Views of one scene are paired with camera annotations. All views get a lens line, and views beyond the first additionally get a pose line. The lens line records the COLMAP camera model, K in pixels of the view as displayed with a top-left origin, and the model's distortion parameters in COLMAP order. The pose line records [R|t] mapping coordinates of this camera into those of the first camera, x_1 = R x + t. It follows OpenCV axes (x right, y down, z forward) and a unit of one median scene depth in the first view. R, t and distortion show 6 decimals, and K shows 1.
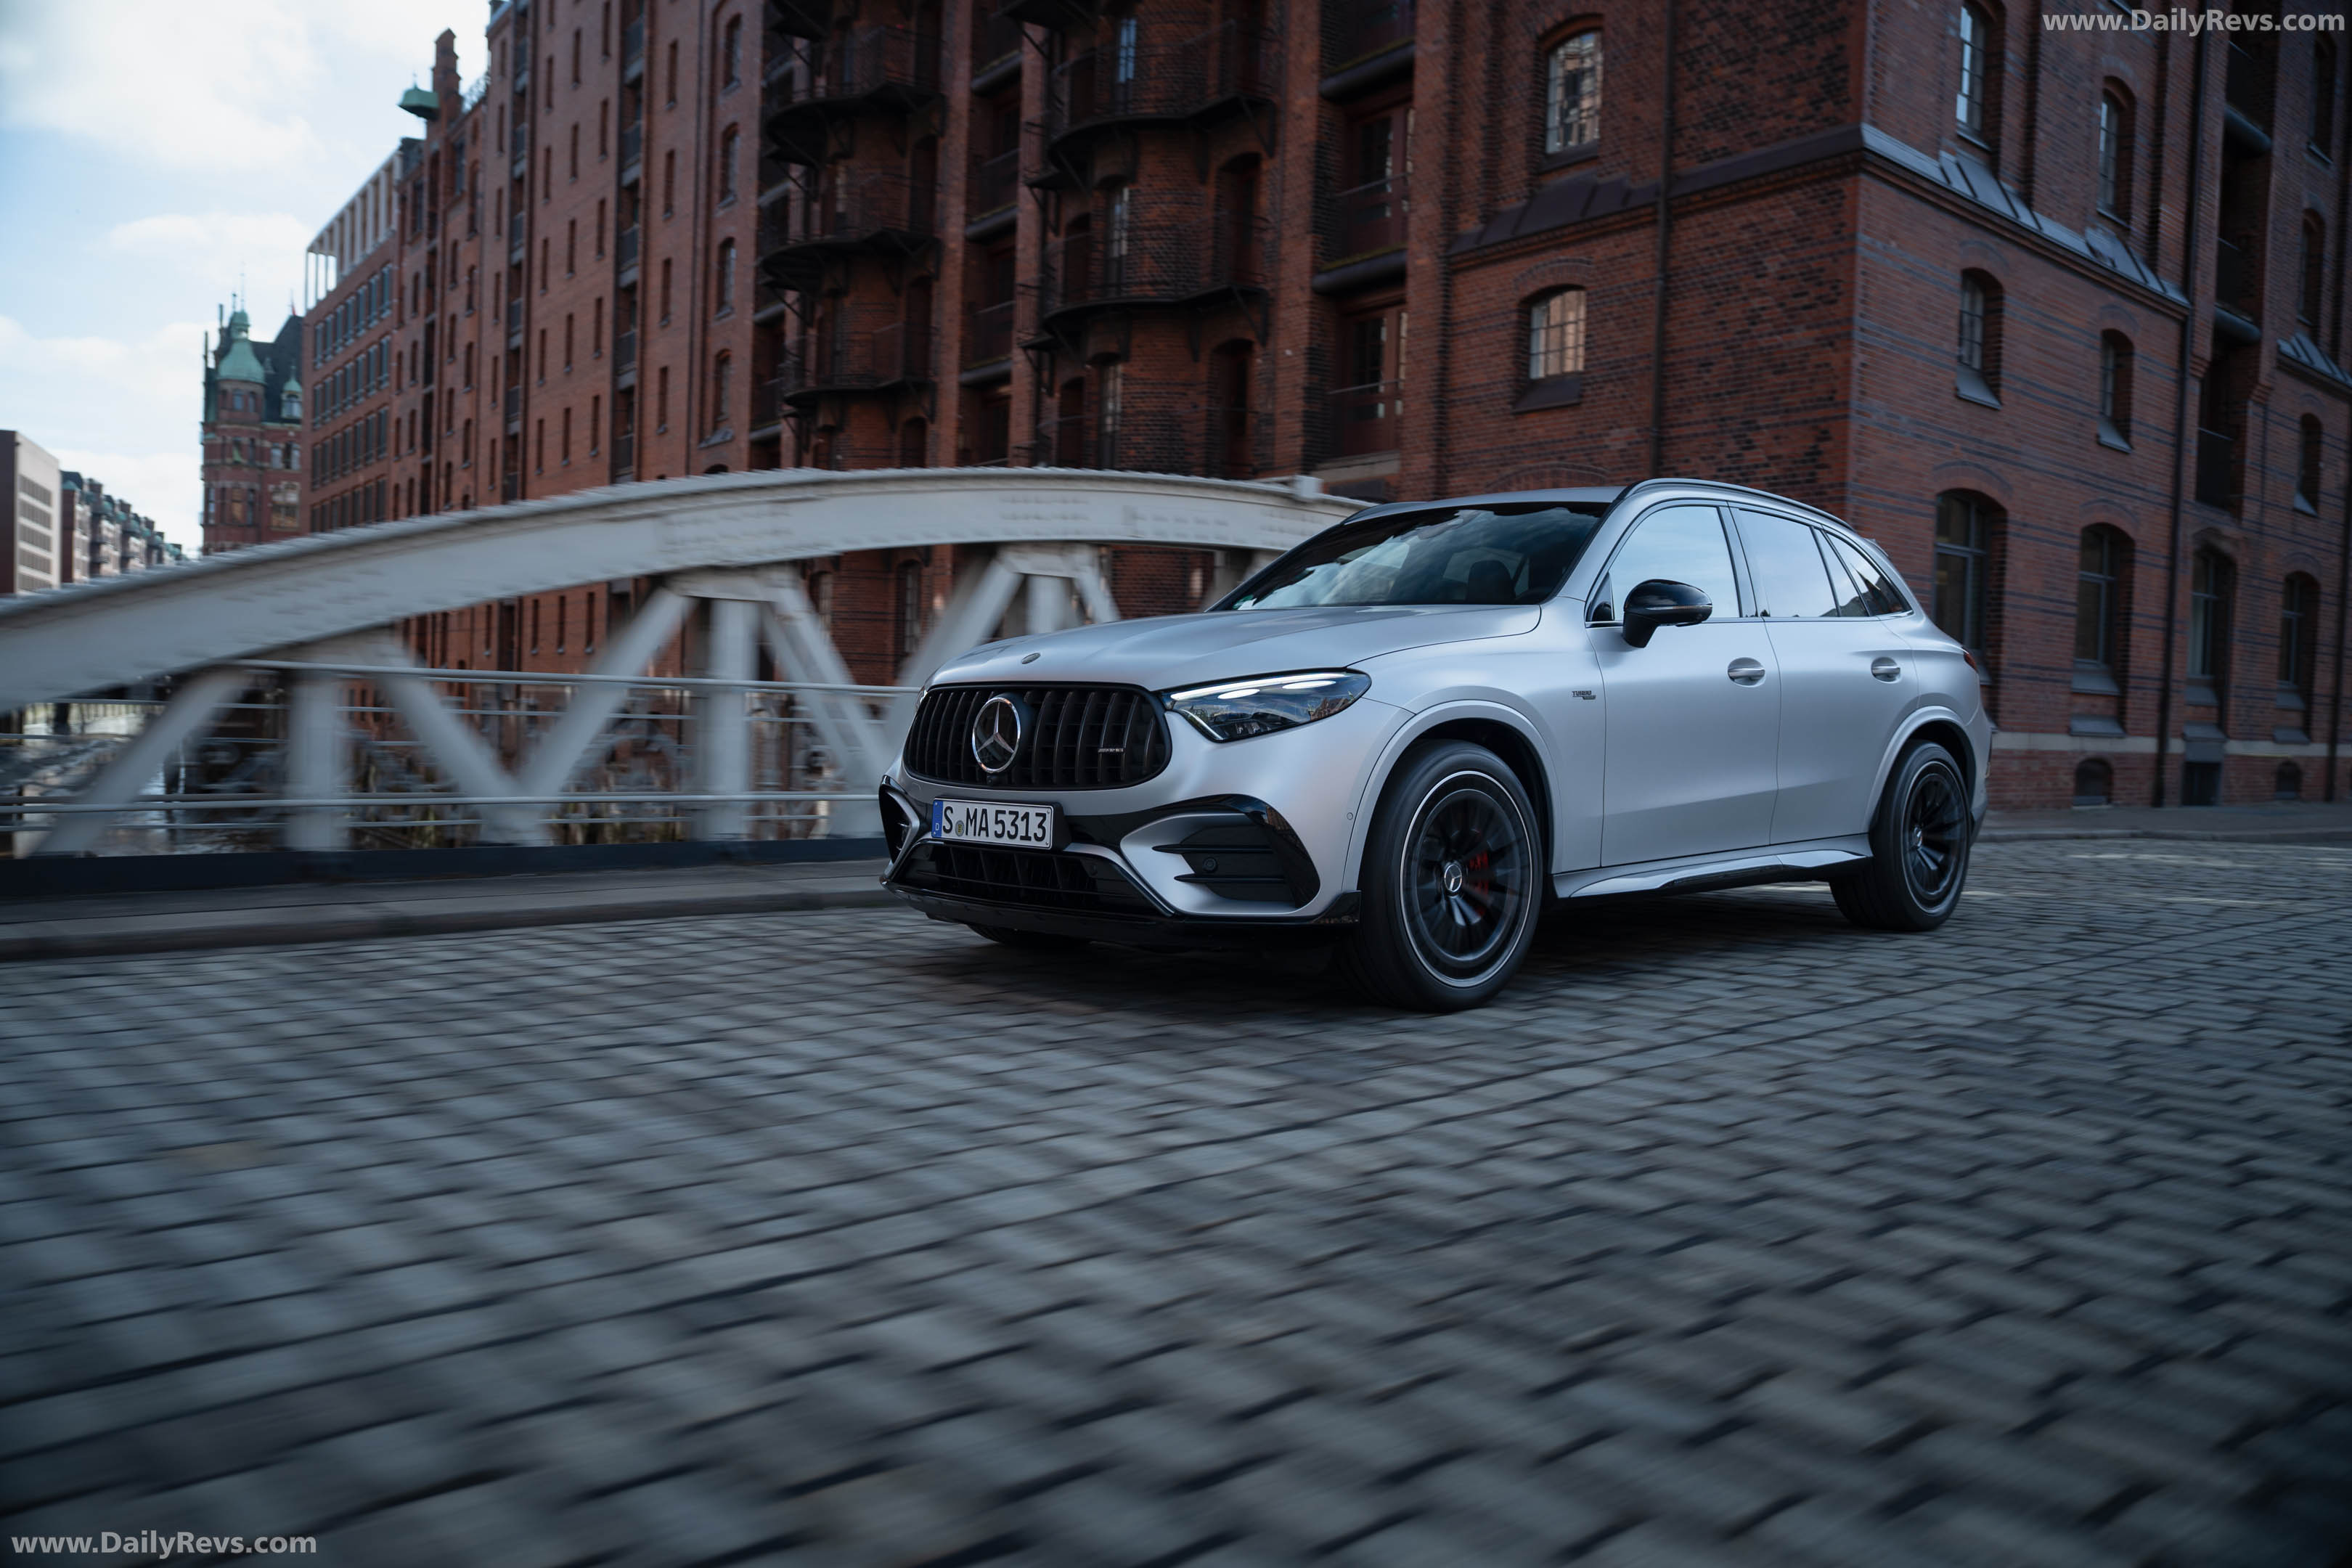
lens RADIAL K [[1829.0, 0, 1176.0], [0, 1829.0, 784.0], [0, 0, 1]] dist [0.006842, 0.015410]
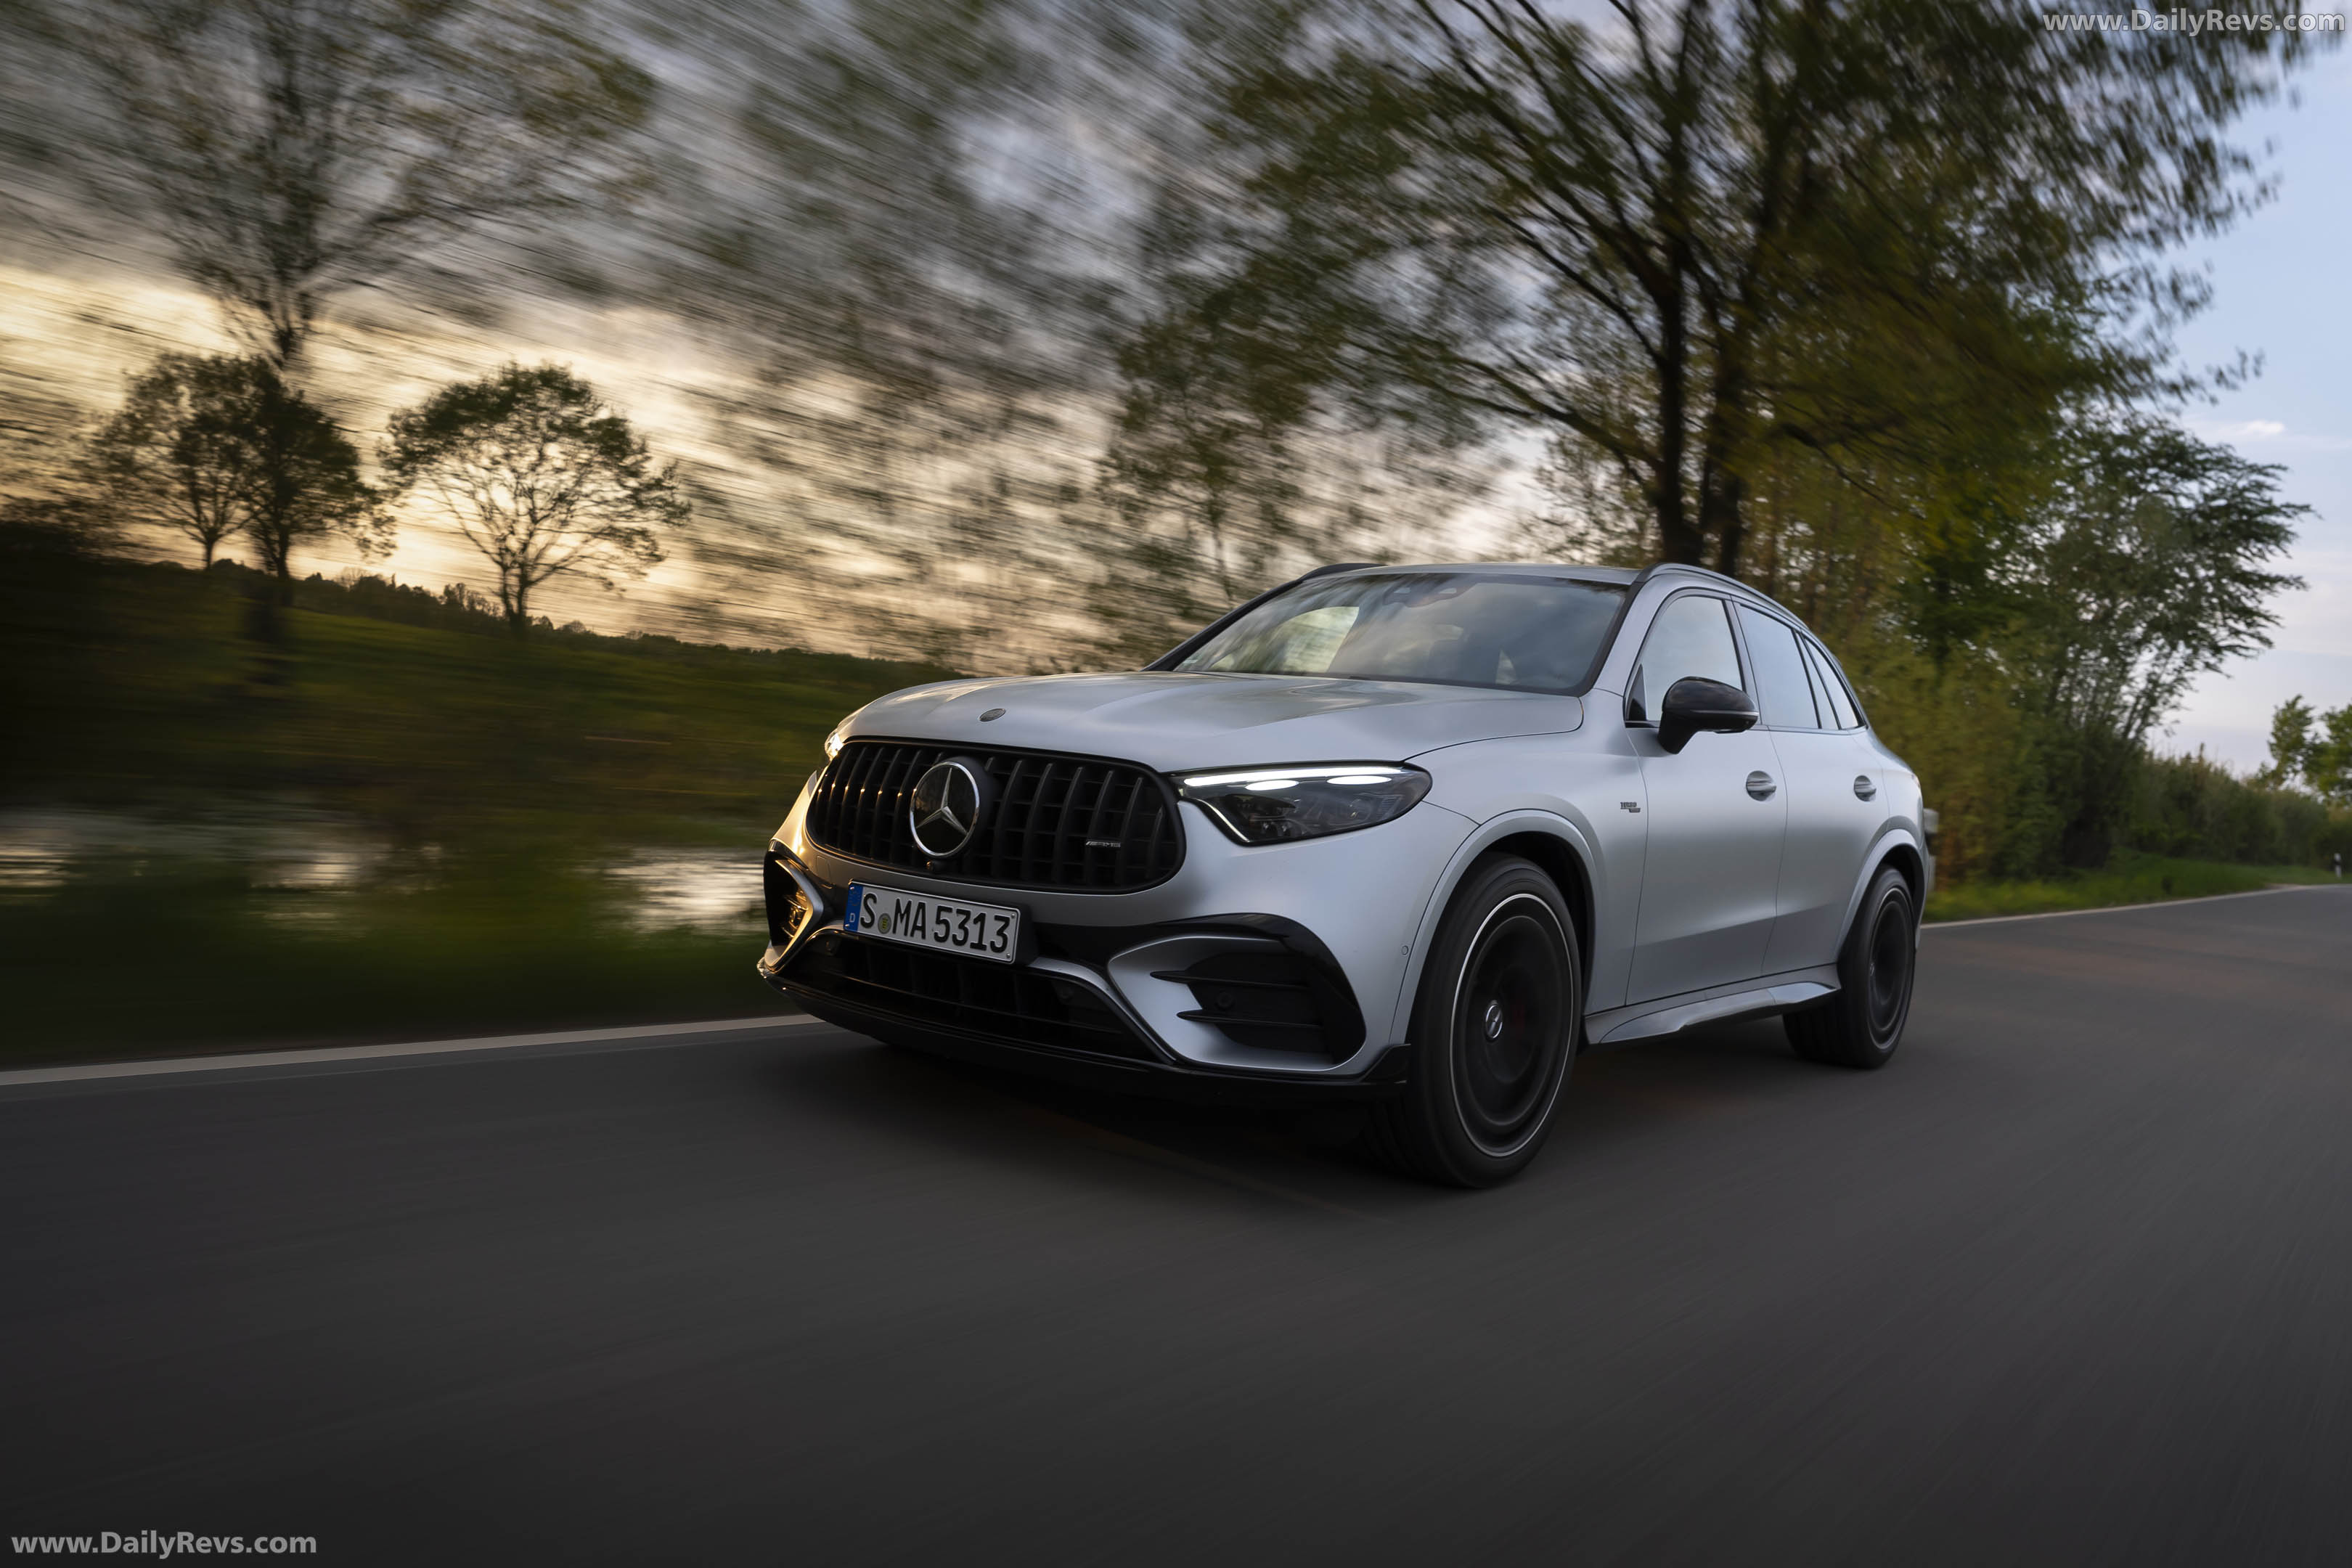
lens RADIAL K [[1699.0, 0, 1250.3], [0, 1699.0, 786.0], [0, 0, 1]] dist [0.002430, 0.000391]
pose [[0.982770, 0.073071, 0.169775, -0.094558], [-0.070208, 0.997272, -0.022810, -0.029658], [-0.170978, 0.010497, 0.985219, 0.263398]]
